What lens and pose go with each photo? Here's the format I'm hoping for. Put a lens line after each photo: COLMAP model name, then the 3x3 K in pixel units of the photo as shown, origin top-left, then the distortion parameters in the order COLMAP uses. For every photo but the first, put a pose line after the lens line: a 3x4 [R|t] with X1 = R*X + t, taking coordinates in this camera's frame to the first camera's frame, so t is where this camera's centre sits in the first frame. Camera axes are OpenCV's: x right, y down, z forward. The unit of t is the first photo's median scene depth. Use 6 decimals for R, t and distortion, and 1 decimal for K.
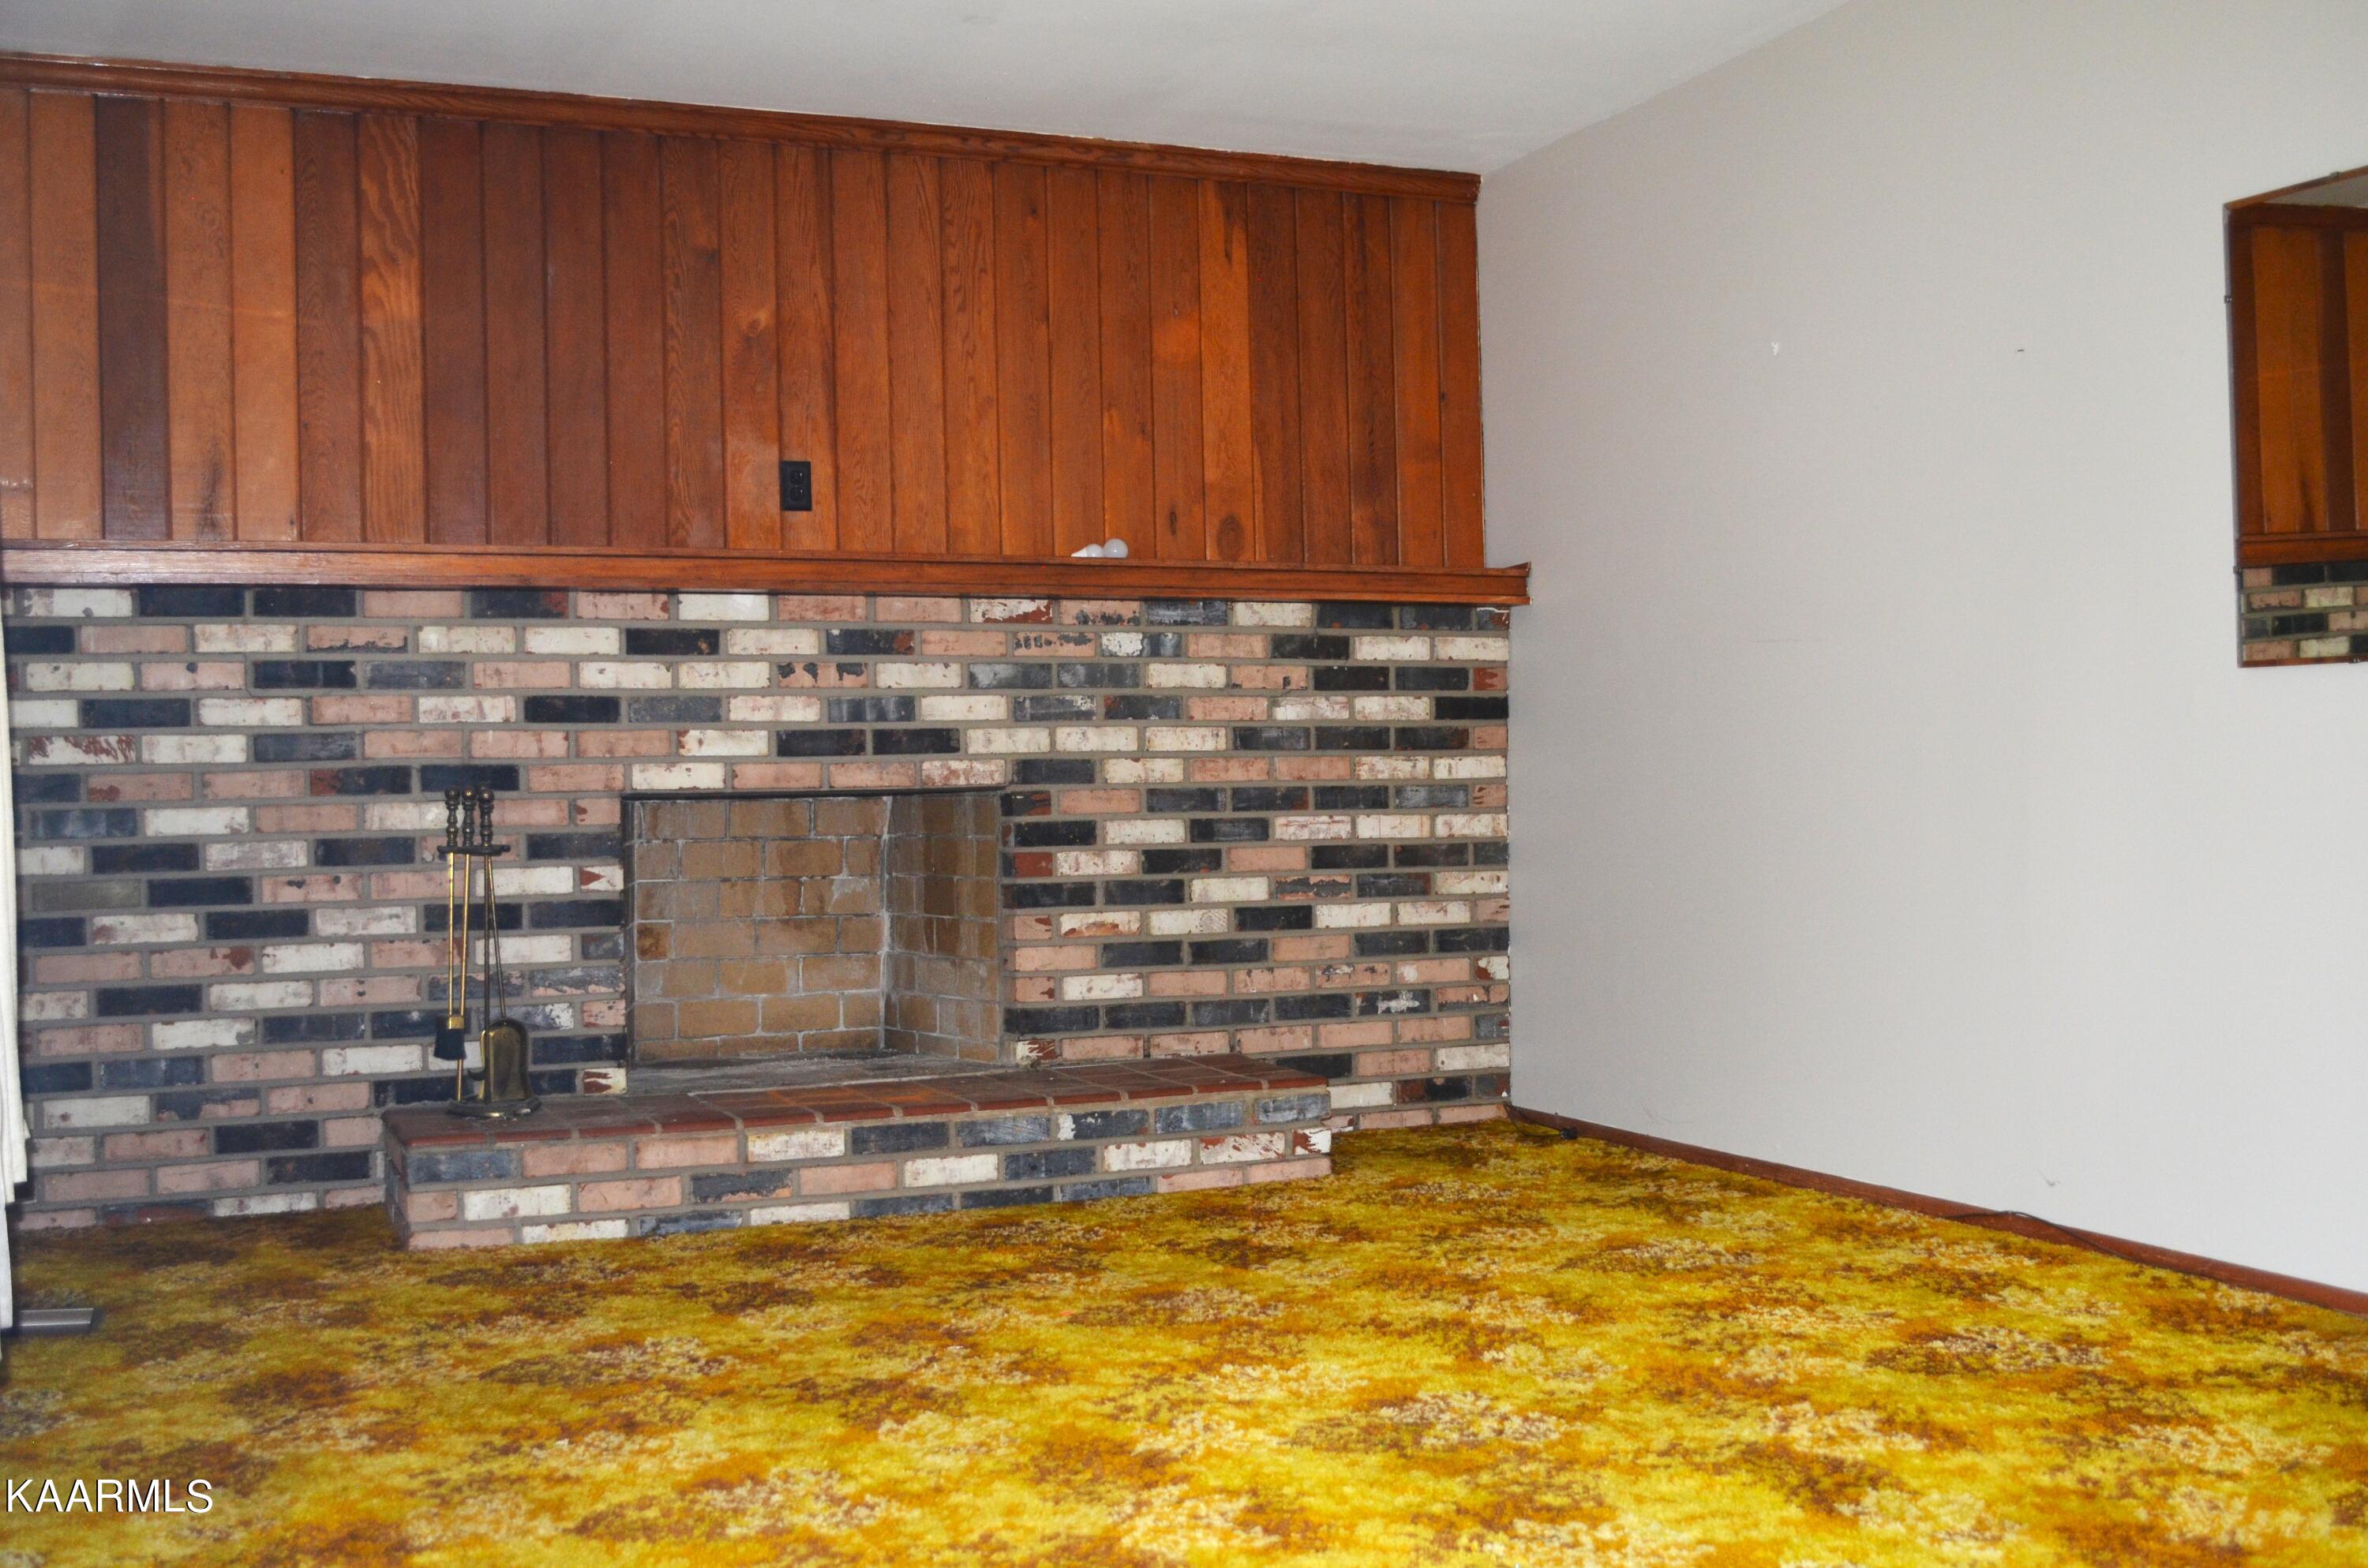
lens RADIAL K [[2533.7, 0, 1184.4], [0, 2533.7, 789.8], [0, 0, 1]] dist [-0.049639, 0.000000]
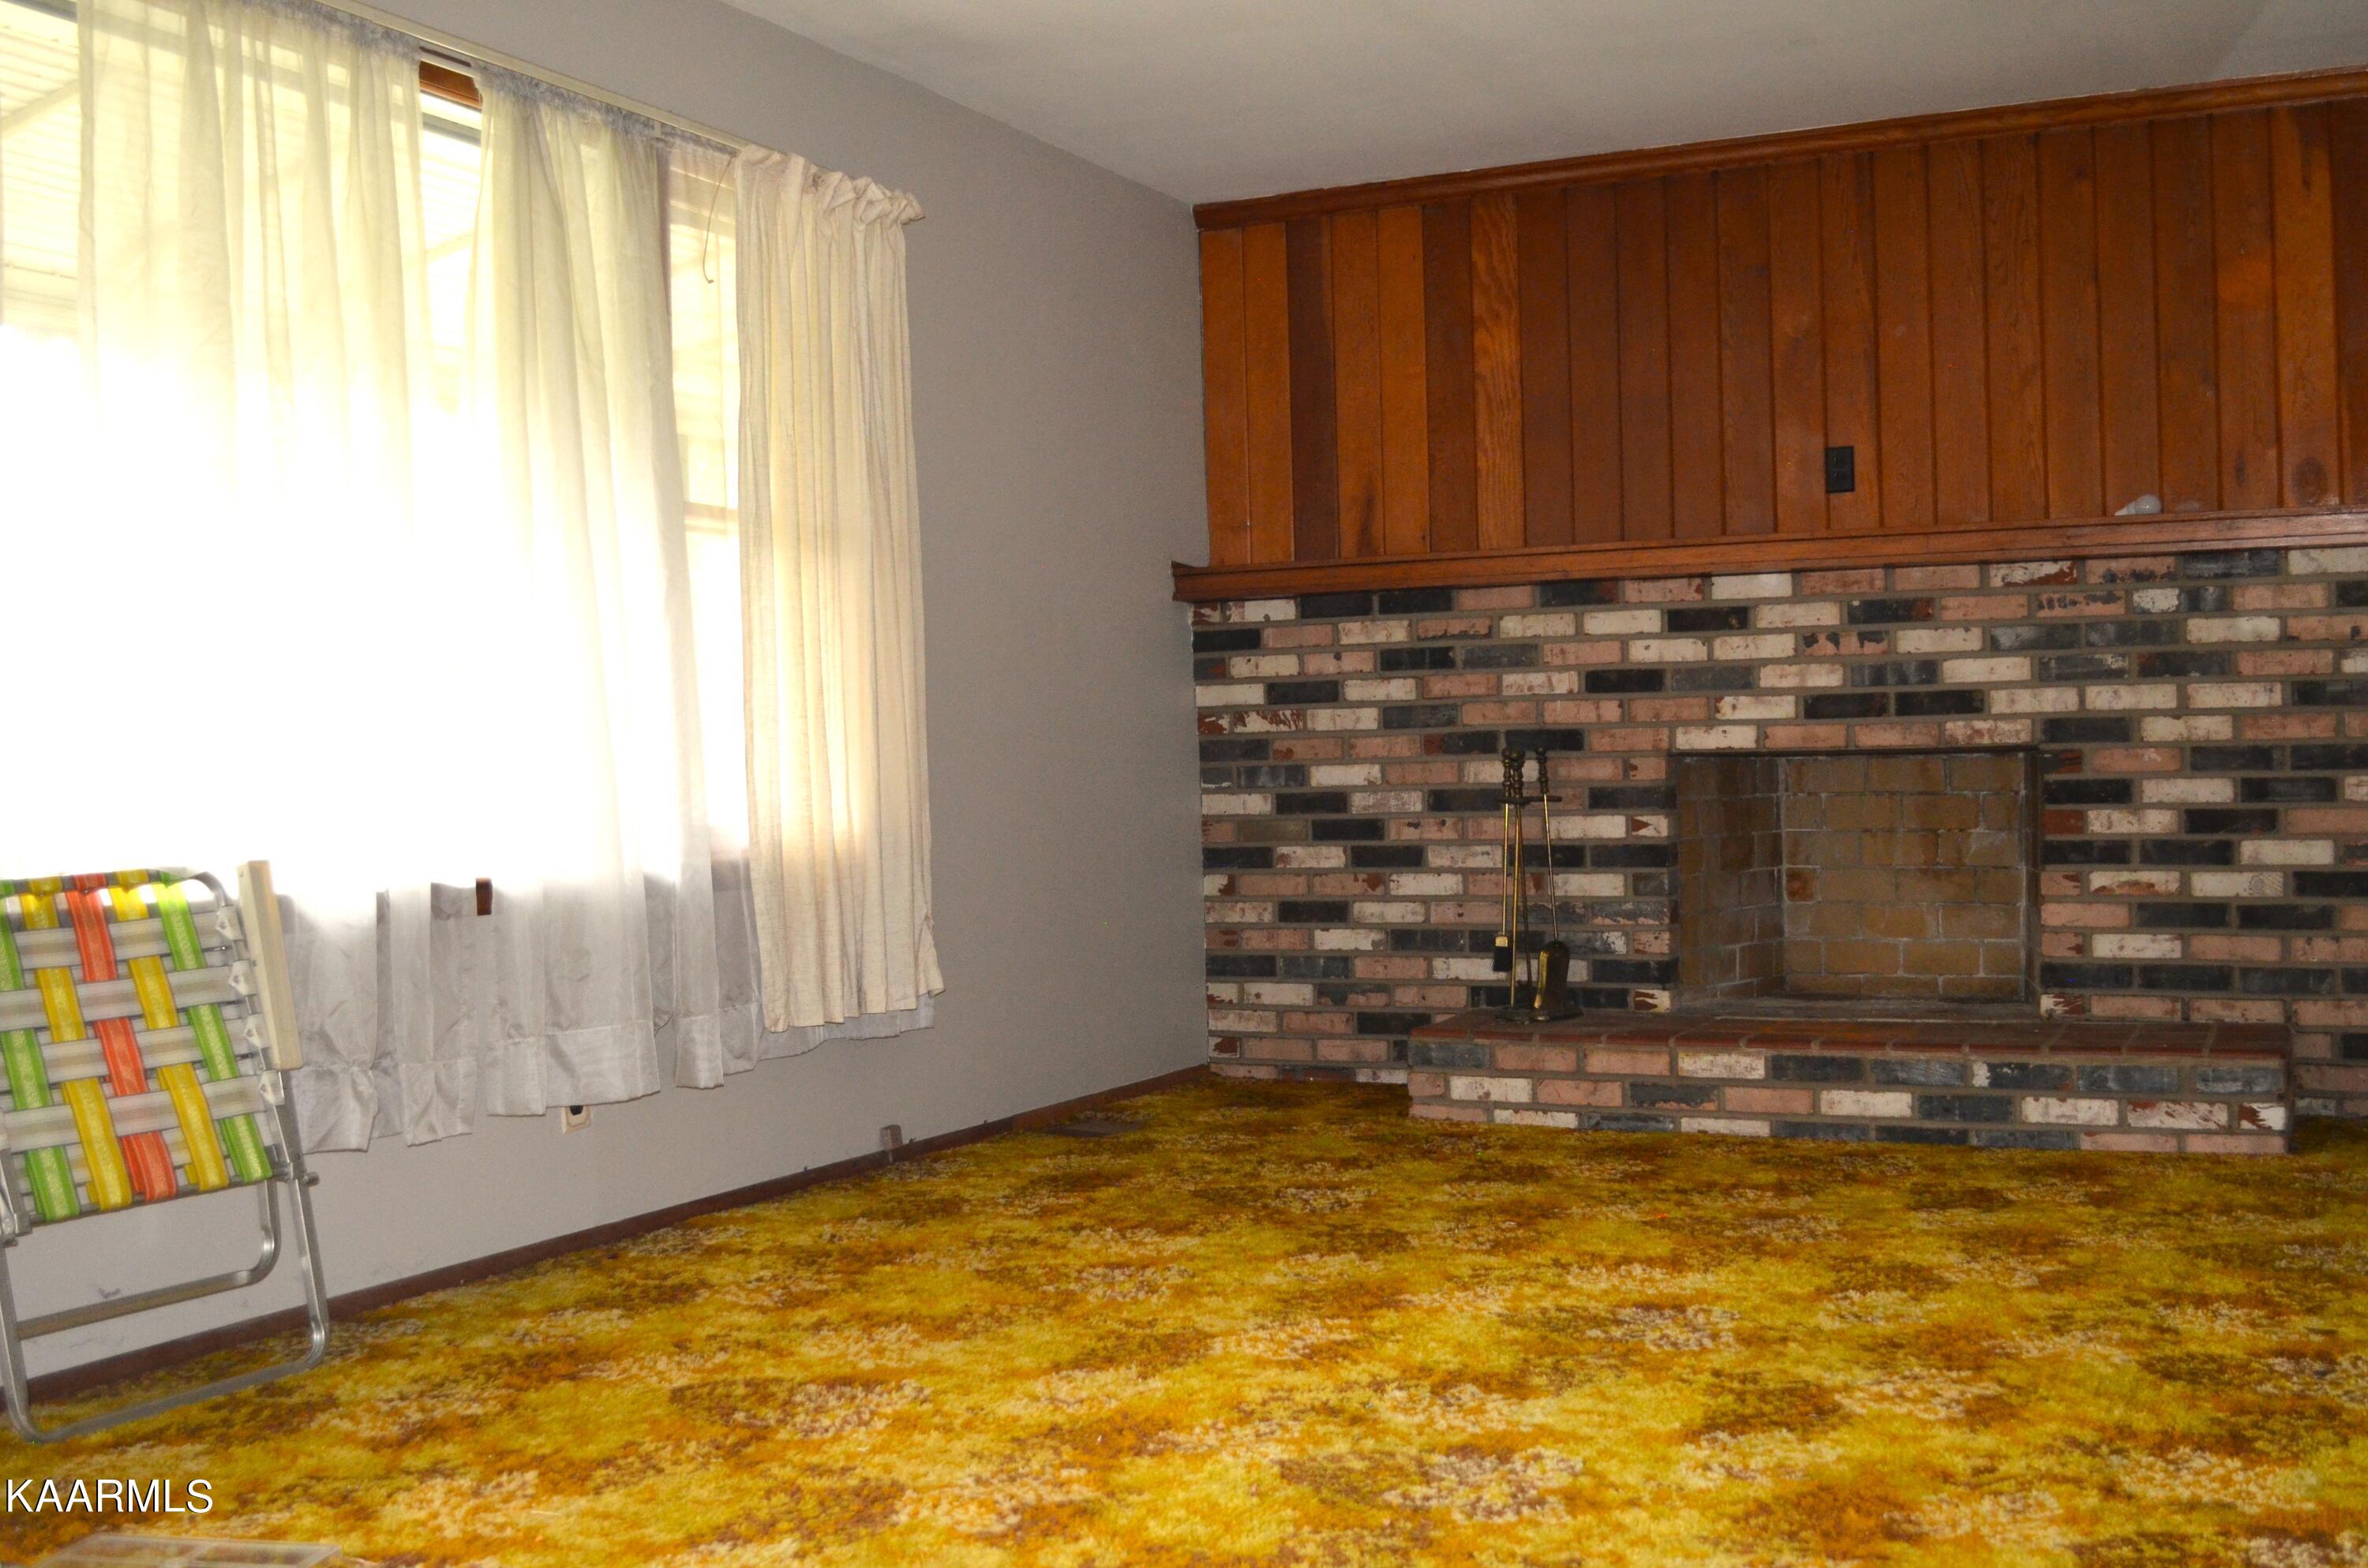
lens RADIAL K [[2533.7, 0, 1185.7], [0, 2533.7, 780.5], [0, 0, 1]] dist [-0.049639, 0.000000]
pose [[0.662372, 0.007945, -0.749133, 0.501387], [0.005600, 0.999863, 0.015556, -0.005117], [0.749154, -0.014499, 0.662237, 0.071810]]
